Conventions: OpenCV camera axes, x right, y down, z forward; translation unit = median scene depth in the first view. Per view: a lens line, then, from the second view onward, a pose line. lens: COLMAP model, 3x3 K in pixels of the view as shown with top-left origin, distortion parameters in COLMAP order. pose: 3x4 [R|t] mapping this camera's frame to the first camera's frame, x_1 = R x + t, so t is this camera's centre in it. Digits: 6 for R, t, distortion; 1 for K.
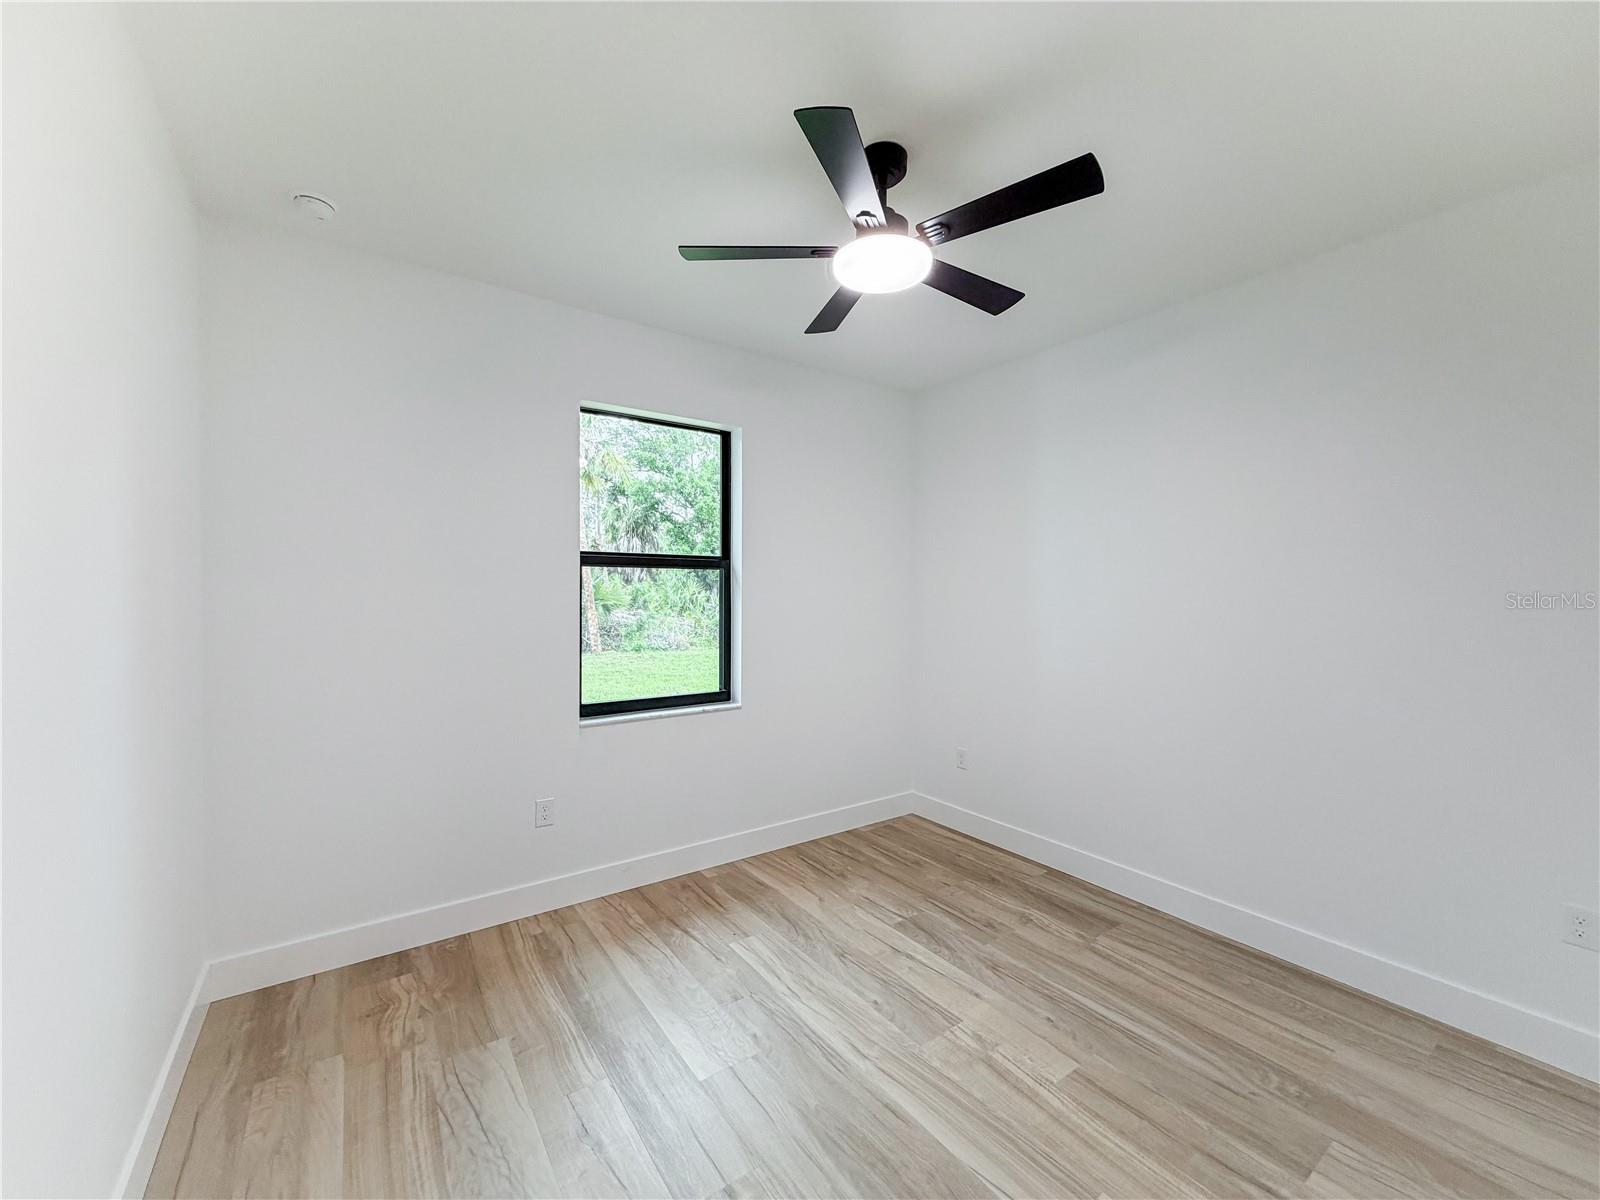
lens RADIAL K [[643.8, 0, 801.3], [0, 643.8, 598.9], [0, 0, 1]] dist [0.000370, 0.000252]
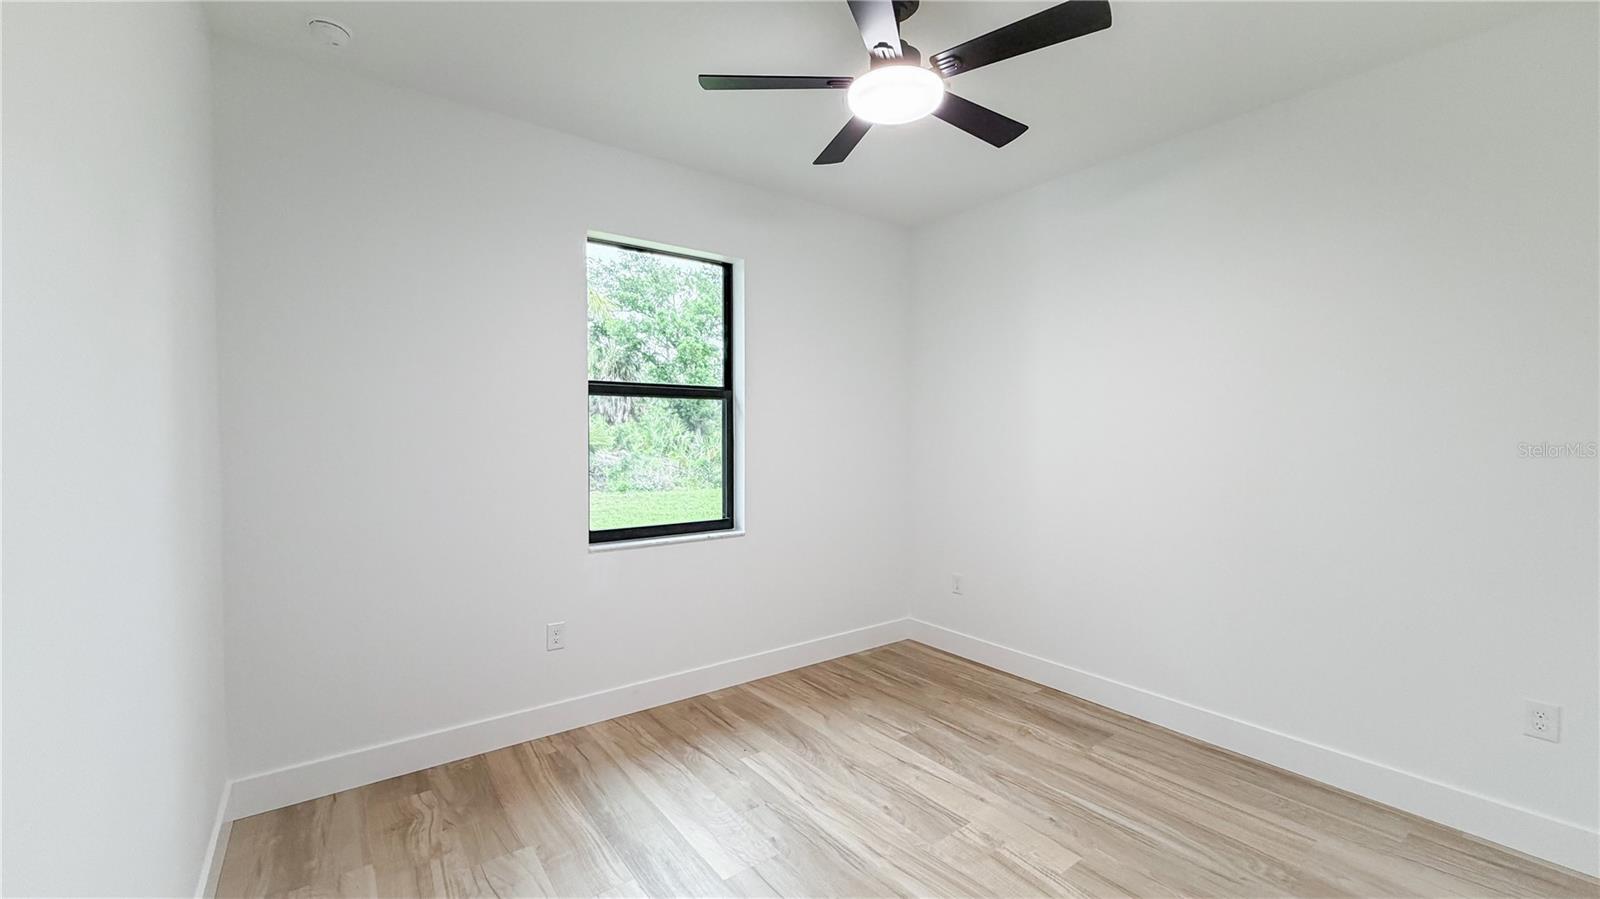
lens RADIAL K [[644.6, 0, 801.1], [0, 644.6, 448.4], [0, 0, 1]] dist [-0.000905, -0.000200]
pose [[0.999606, -0.003281, 0.027881, -0.047380], [0.002945, 0.999923, 0.012065, 0.029470], [-0.027919, -0.011978, 0.999538, -0.031433]]
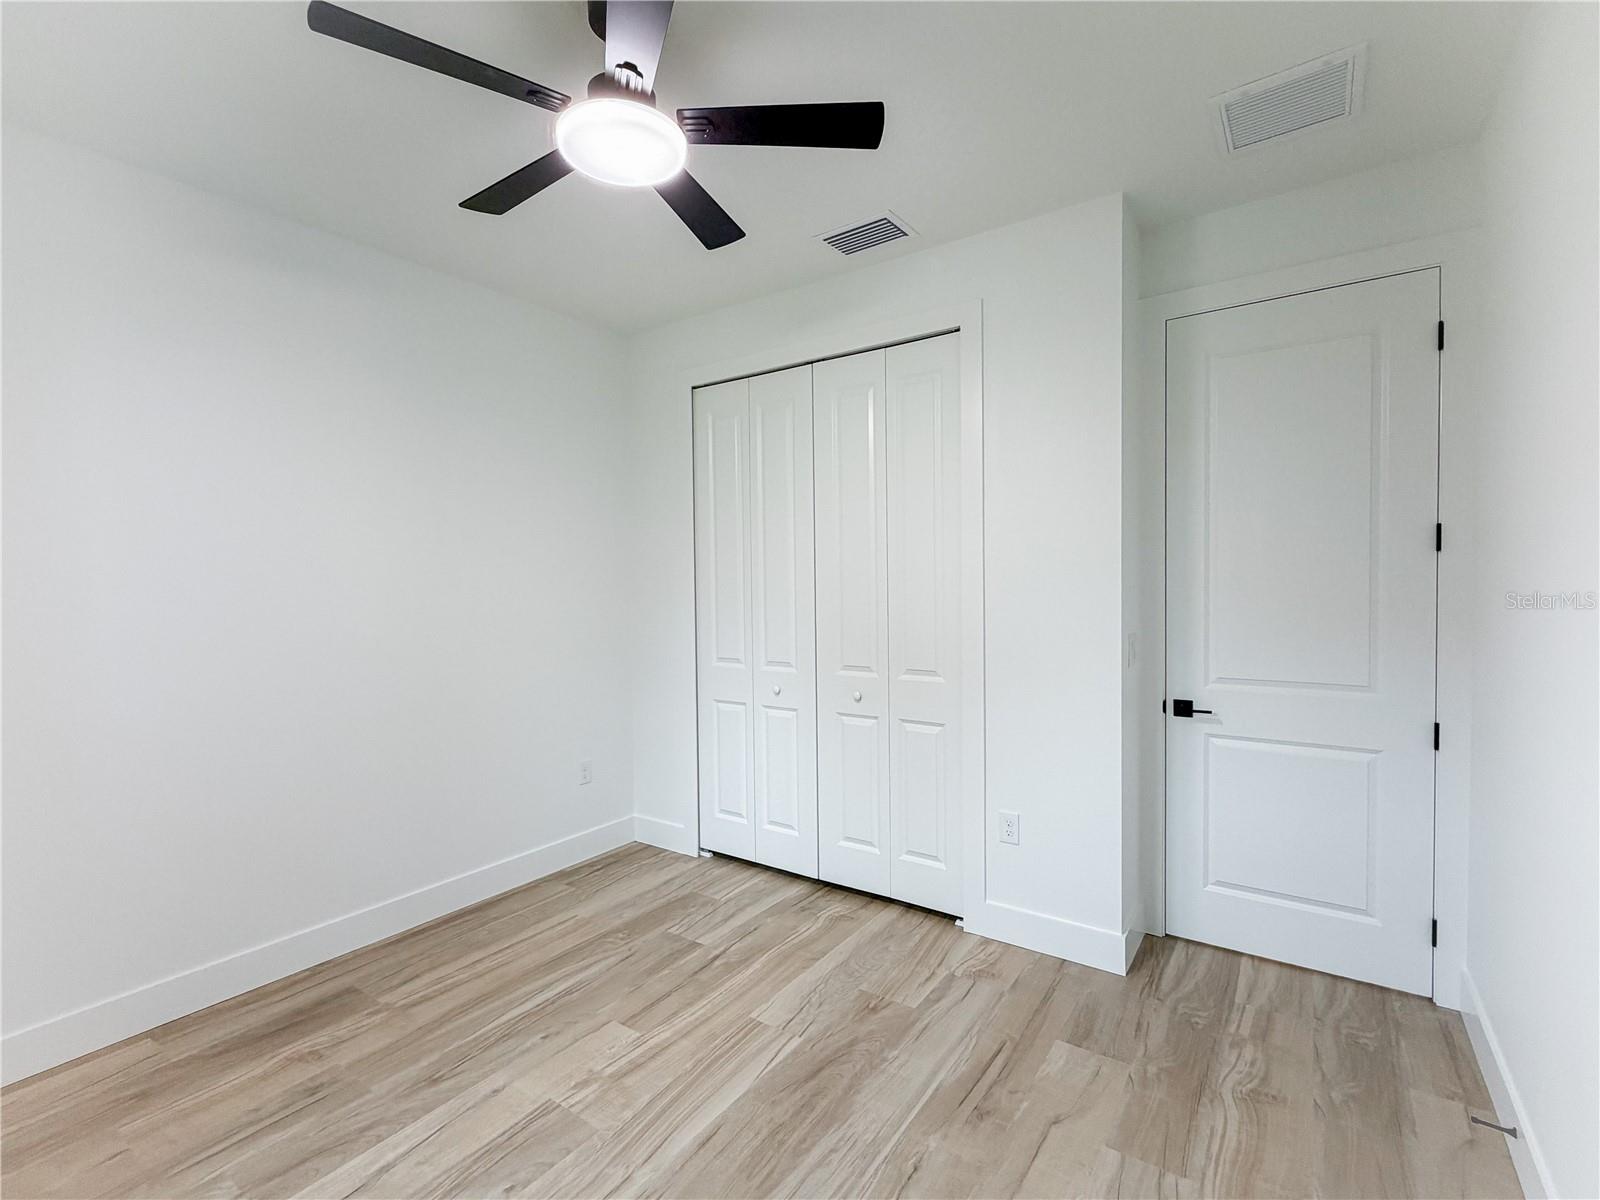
lens RADIAL K [[735.1, 0, 796.9], [0, 735.1, 594.1], [0, 0, 1]] dist [0.002492, -0.000356]
pose [[-0.335572, -0.016831, 0.941864, -0.649580], [0.020285, 0.999479, 0.025088, 0.002961], [-0.941796, 0.027525, -0.335055, 0.908480]]
